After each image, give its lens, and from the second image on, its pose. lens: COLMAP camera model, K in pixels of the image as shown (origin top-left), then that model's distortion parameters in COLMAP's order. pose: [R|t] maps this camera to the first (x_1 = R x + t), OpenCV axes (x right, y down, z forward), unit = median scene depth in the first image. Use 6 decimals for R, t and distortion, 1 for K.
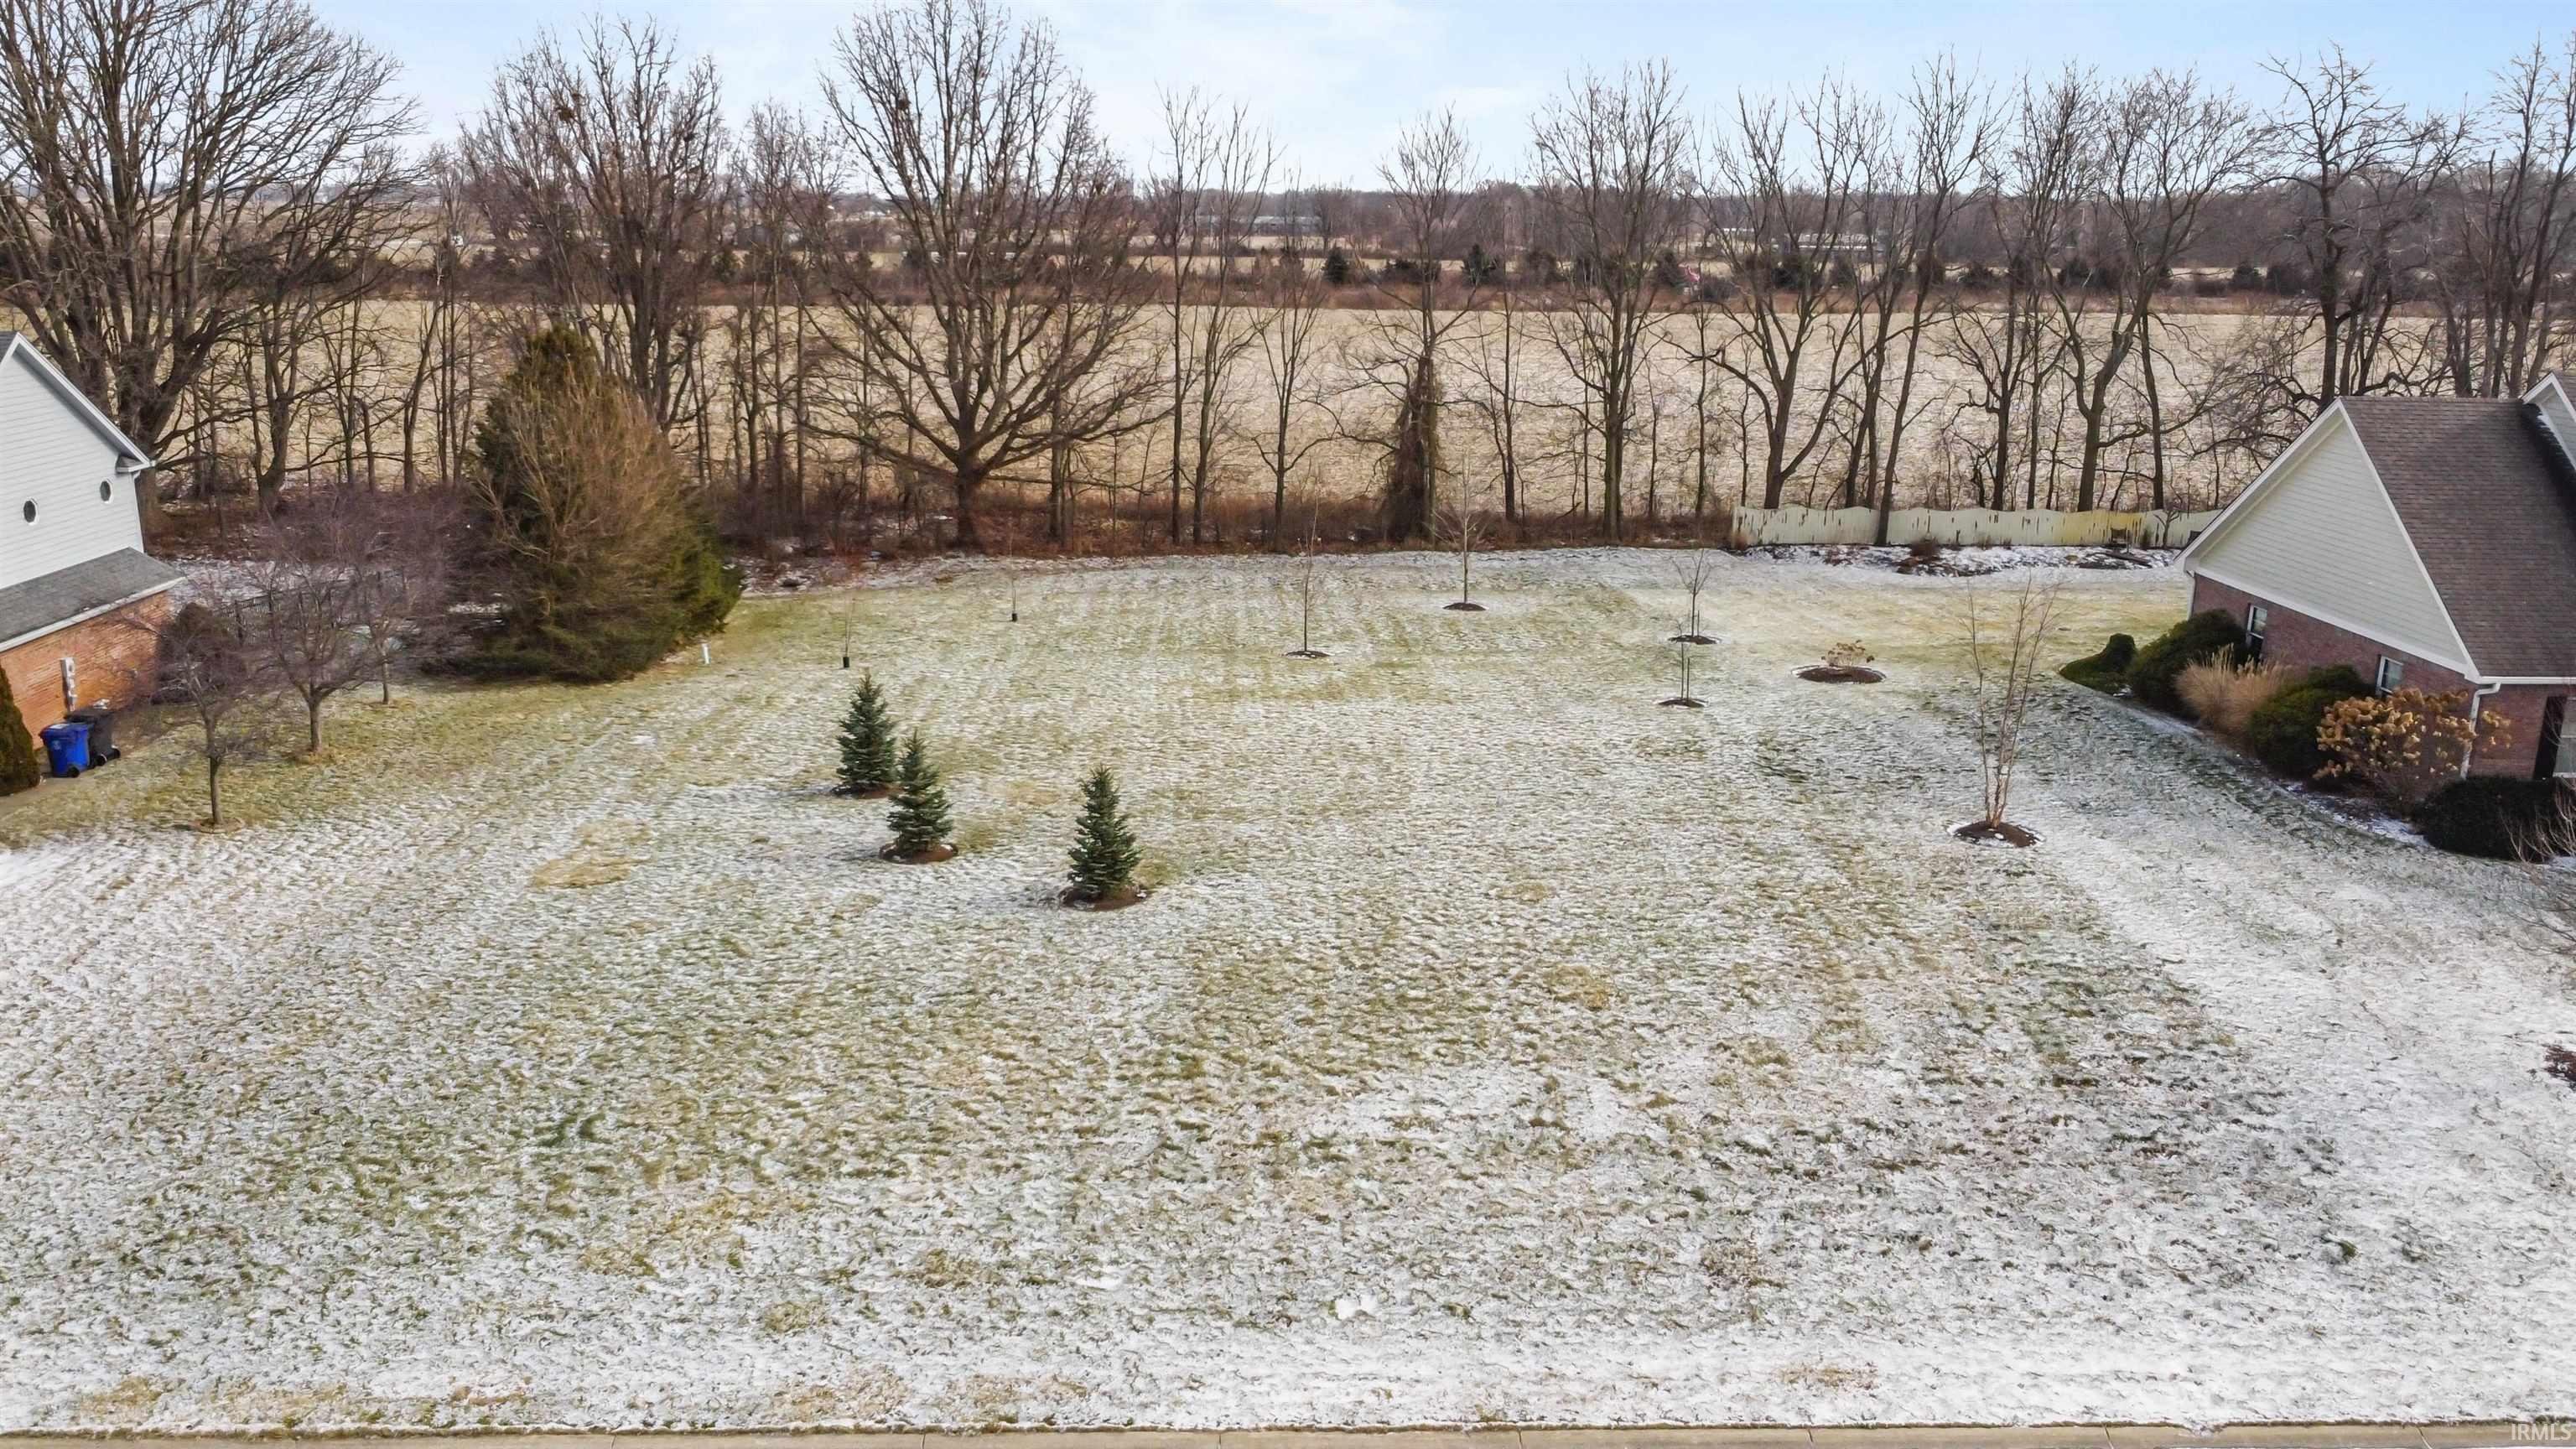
lens RADIAL K [[1837.1, 0, 1285.2], [0, 1837.1, 727.6], [0, 0, 1]] dist [0.001335, -0.004194]
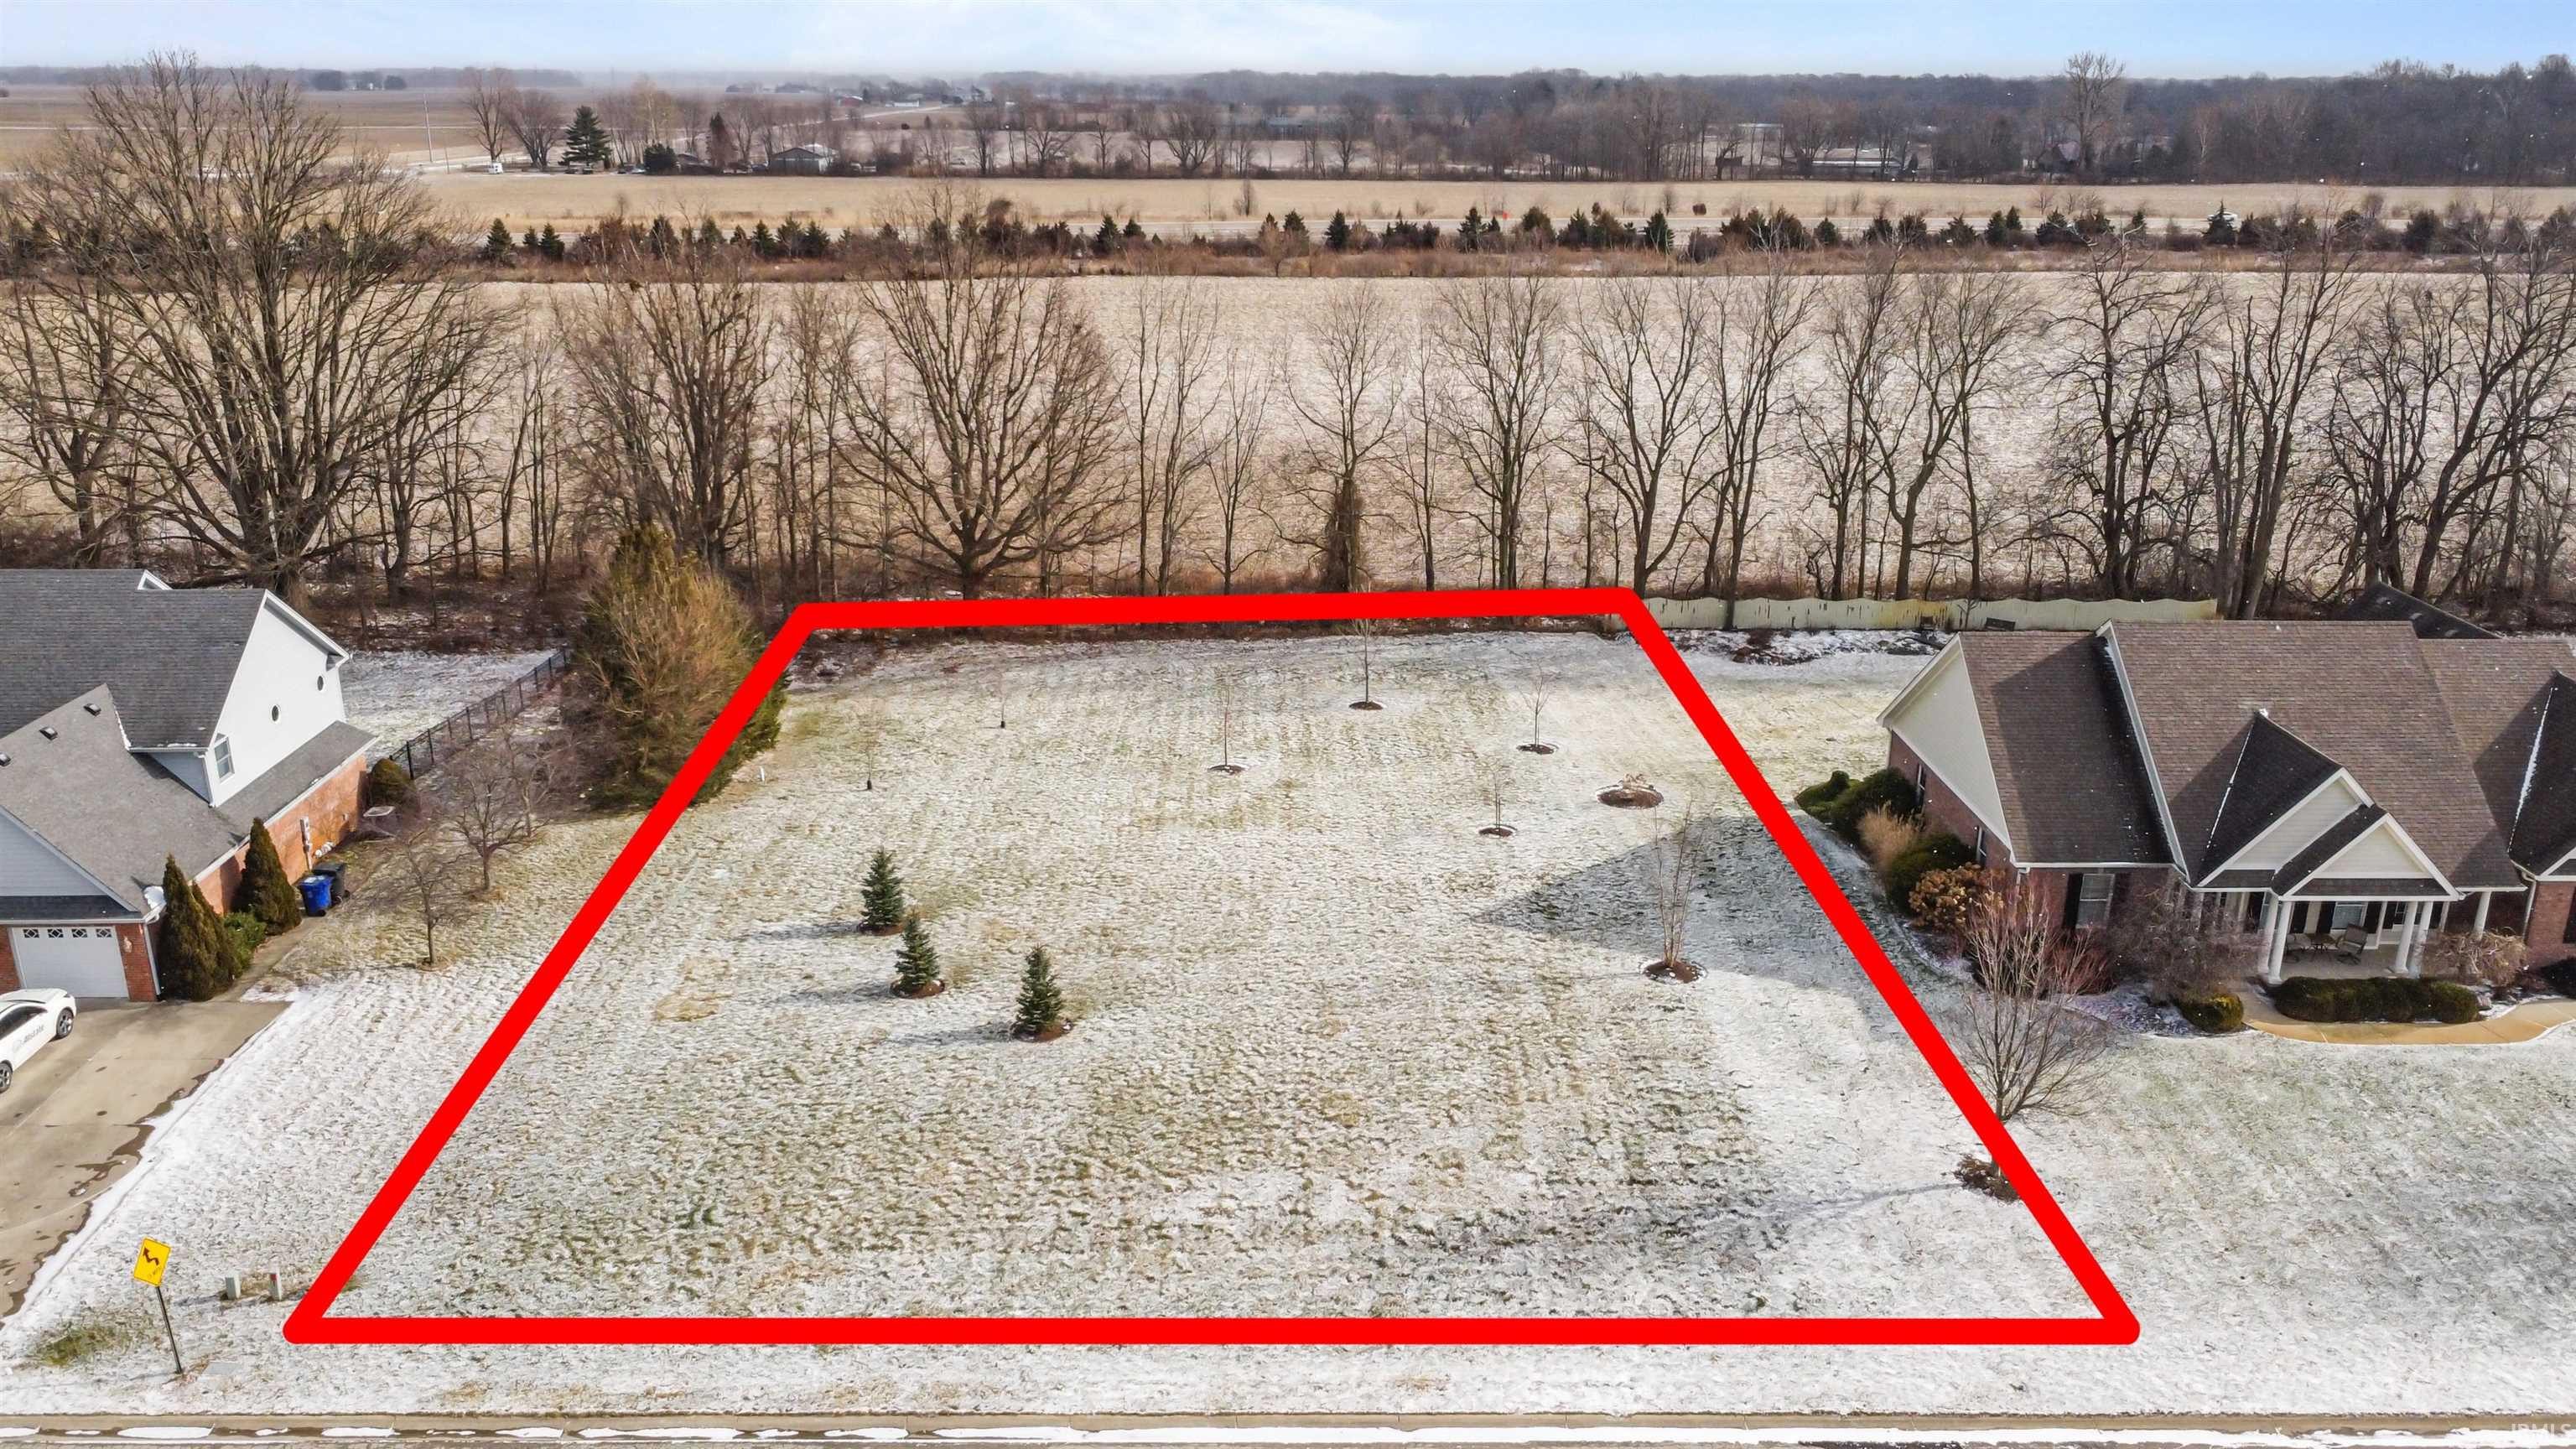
lens RADIAL K [[1837.1, 0, 1289.9], [0, 1837.1, 721.4], [0, 0, 1]] dist [0.001335, -0.004194]
pose [[0.999840, -0.000561, -0.017873, 0.121997], [0.001639, 0.998177, 0.060324, -0.232277], [0.017806, -0.060344, 0.998019, -0.433334]]
